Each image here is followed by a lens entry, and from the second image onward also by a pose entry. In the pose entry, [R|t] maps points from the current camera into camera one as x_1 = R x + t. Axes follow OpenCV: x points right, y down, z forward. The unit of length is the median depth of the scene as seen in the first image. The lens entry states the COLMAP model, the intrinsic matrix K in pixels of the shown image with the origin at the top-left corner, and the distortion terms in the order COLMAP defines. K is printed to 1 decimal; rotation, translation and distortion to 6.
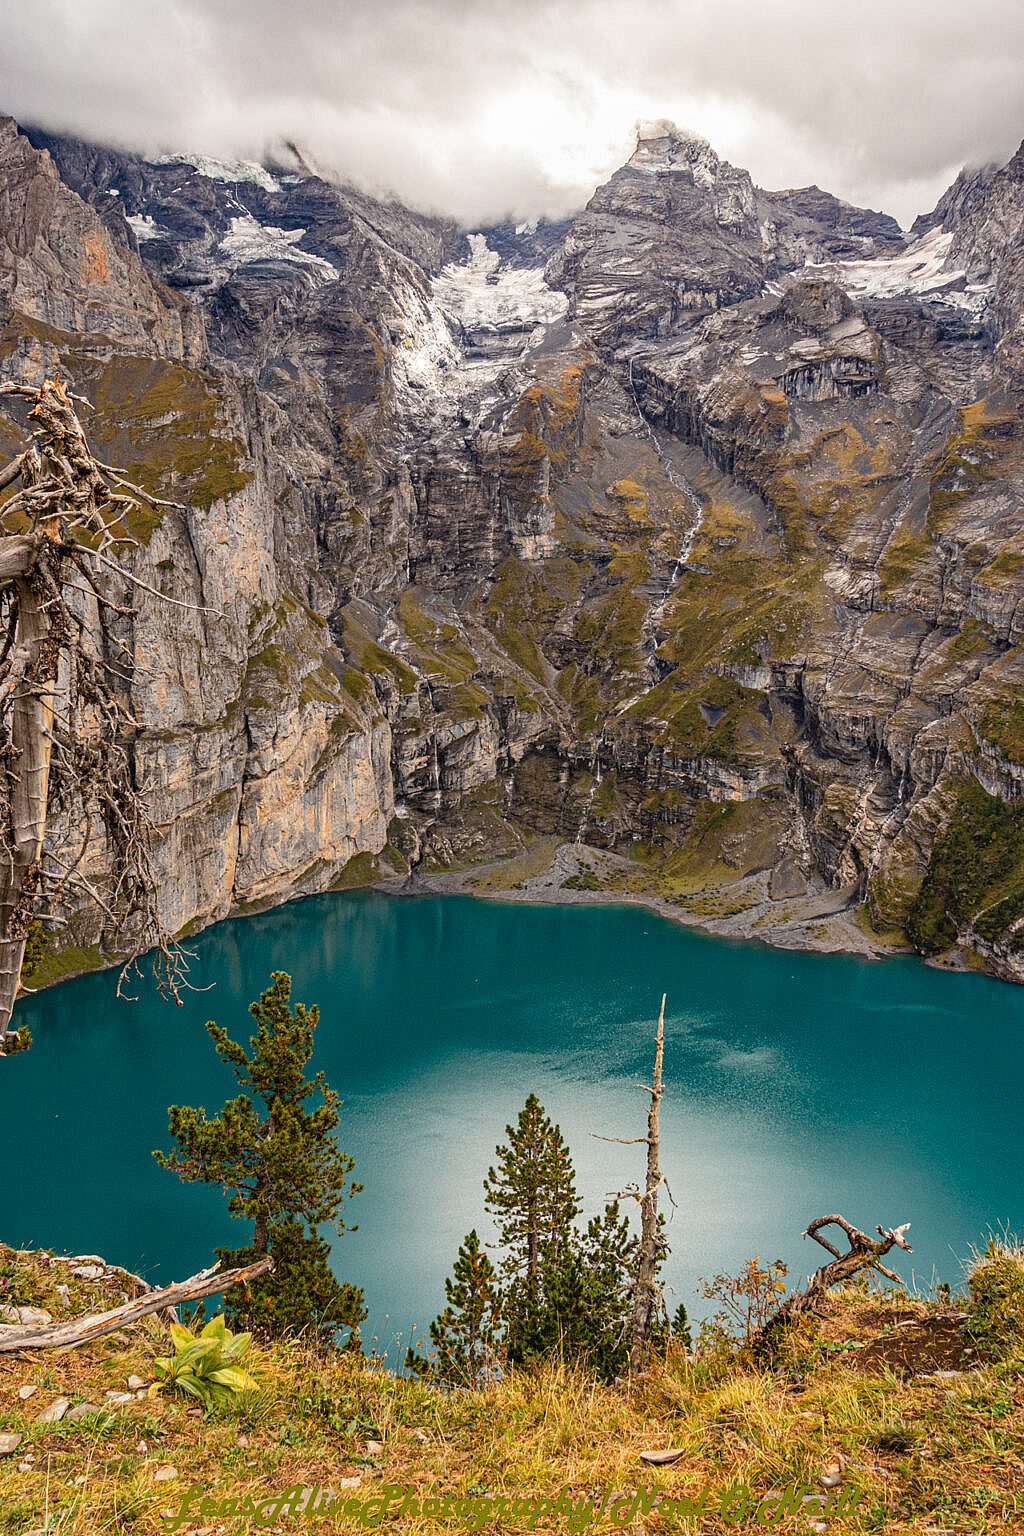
lens RADIAL K [[1268.2, 0, 468.4], [0, 1268.2, 693.6], [0, 0, 1]] dist [0.005668, 0.003821]
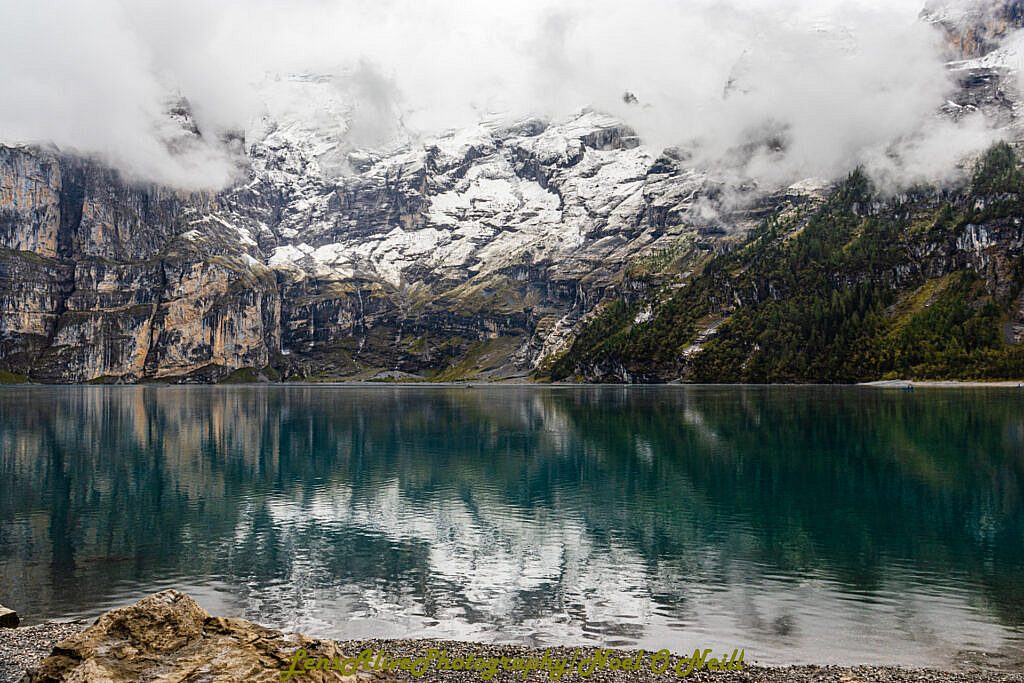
lens RADIAL K [[845.4, 0, 499.0], [0, 845.4, 321.4], [0, 0, 1]] dist [0.005668, 0.003821]
pose [[0.999545, 0.006452, -0.029465, 0.229478], [-0.011468, 0.984784, -0.173402, 0.224243], [0.027897, 0.173661, 0.984410, -0.011834]]
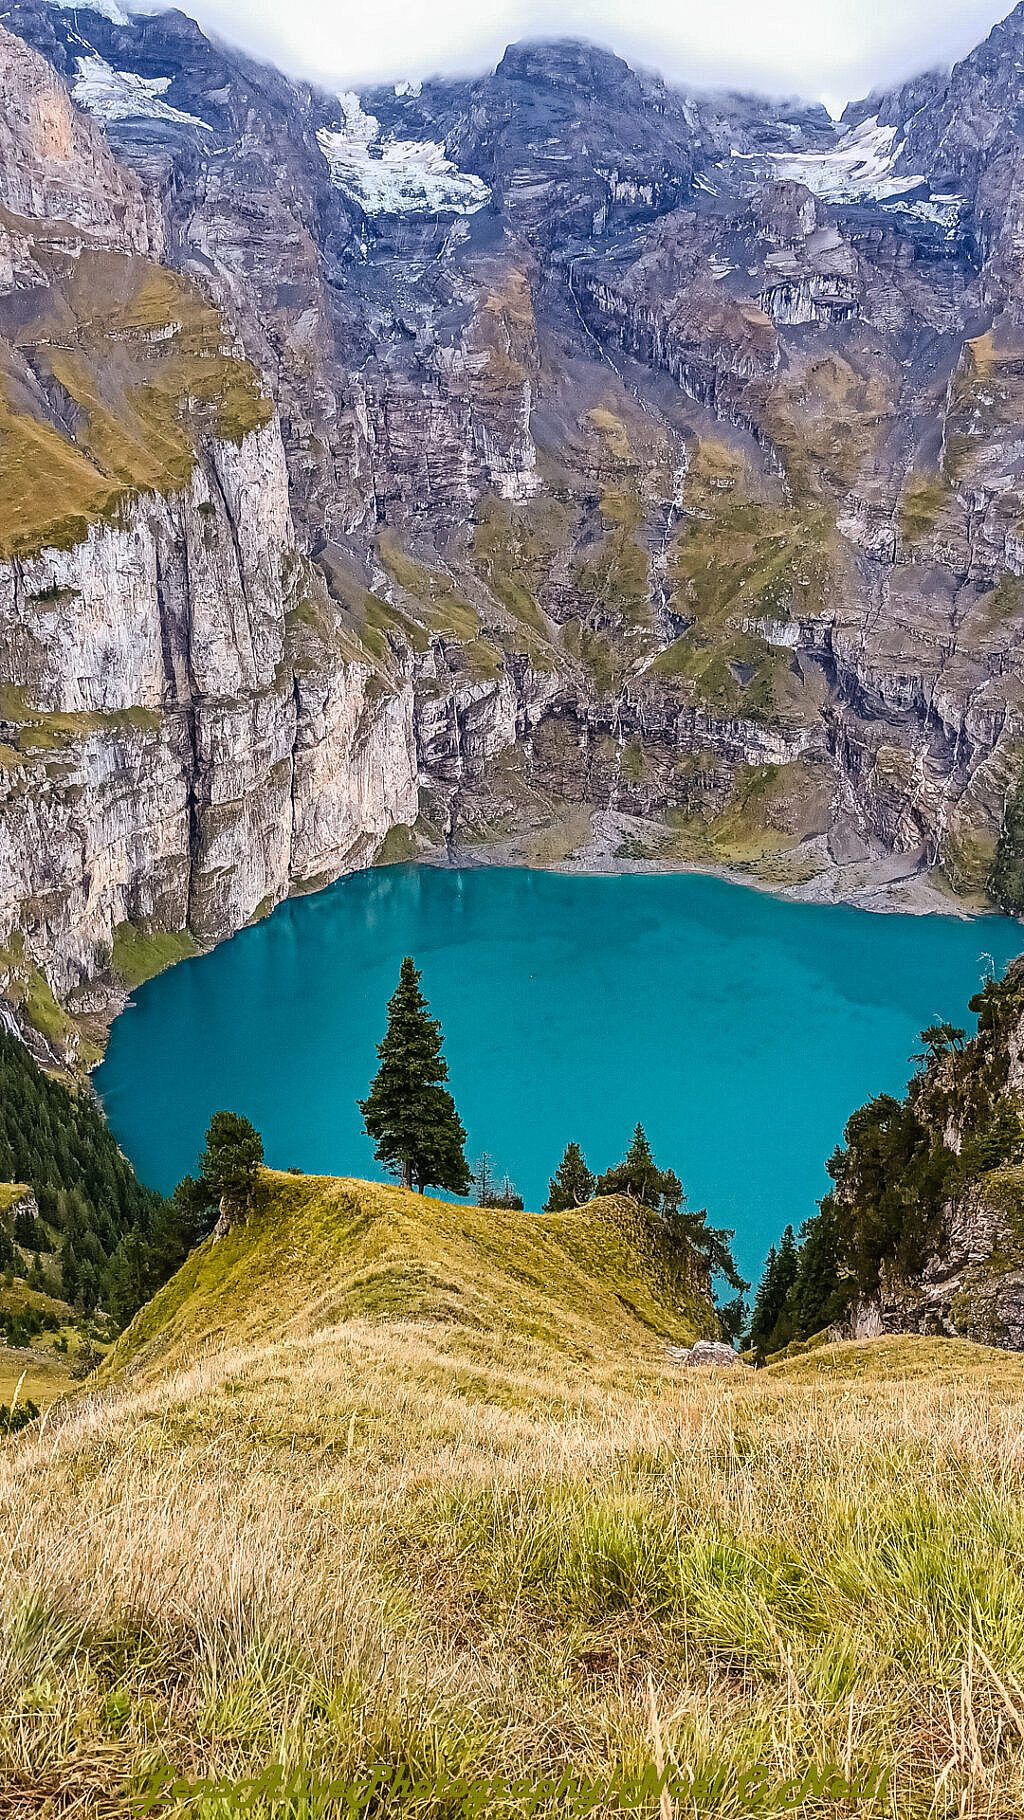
lens RADIAL K [[1425.2, 0, 454.4], [0, 1425.2, 846.6], [0, 0, 1]] dist [0.015266, -0.009664]
pose [[0.987176, -0.021748, 0.158148, -0.190028], [-0.001718, 0.989171, 0.146754, -0.011573], [-0.159627, -0.145144, 0.976449, -0.030281]]
